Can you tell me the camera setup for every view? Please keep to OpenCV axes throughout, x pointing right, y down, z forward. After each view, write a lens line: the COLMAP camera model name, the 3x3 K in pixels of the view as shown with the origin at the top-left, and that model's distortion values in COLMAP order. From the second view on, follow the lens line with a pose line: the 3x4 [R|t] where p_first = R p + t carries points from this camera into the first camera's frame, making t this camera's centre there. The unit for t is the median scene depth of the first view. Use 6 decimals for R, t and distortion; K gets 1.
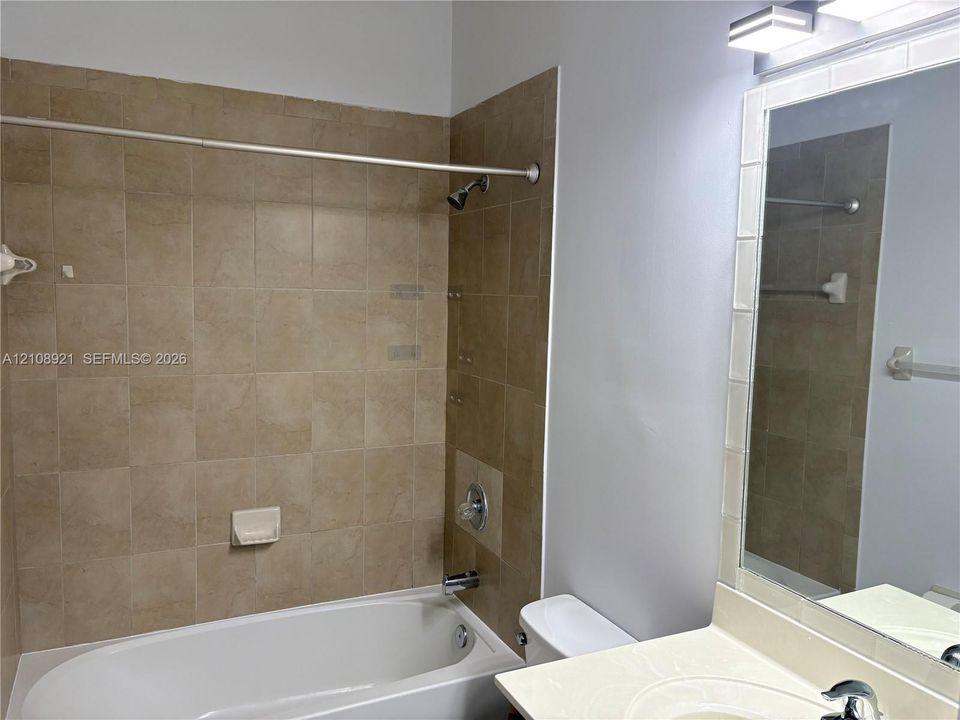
lens RADIAL K [[728.7, 0, 482.4], [0, 728.7, 359.1], [0, 0, 1]] dist [0.049479, -0.068435]
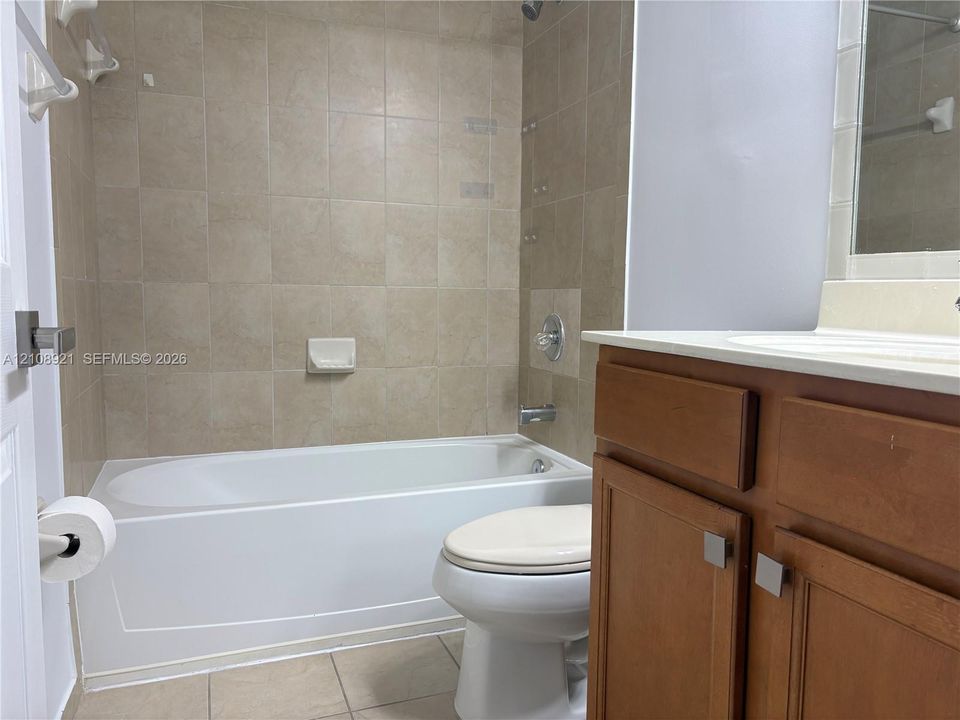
lens RADIAL K [[728.7, 0, 482.4], [0, 728.7, 359.1], [0, 0, 1]] dist [0.049479, -0.068435]
pose [[0.995668, -0.005461, -0.092816, -0.011564], [0.005525, 0.999985, 0.000432, 0.232690], [0.092813, -0.000943, 0.995683, 0.028136]]
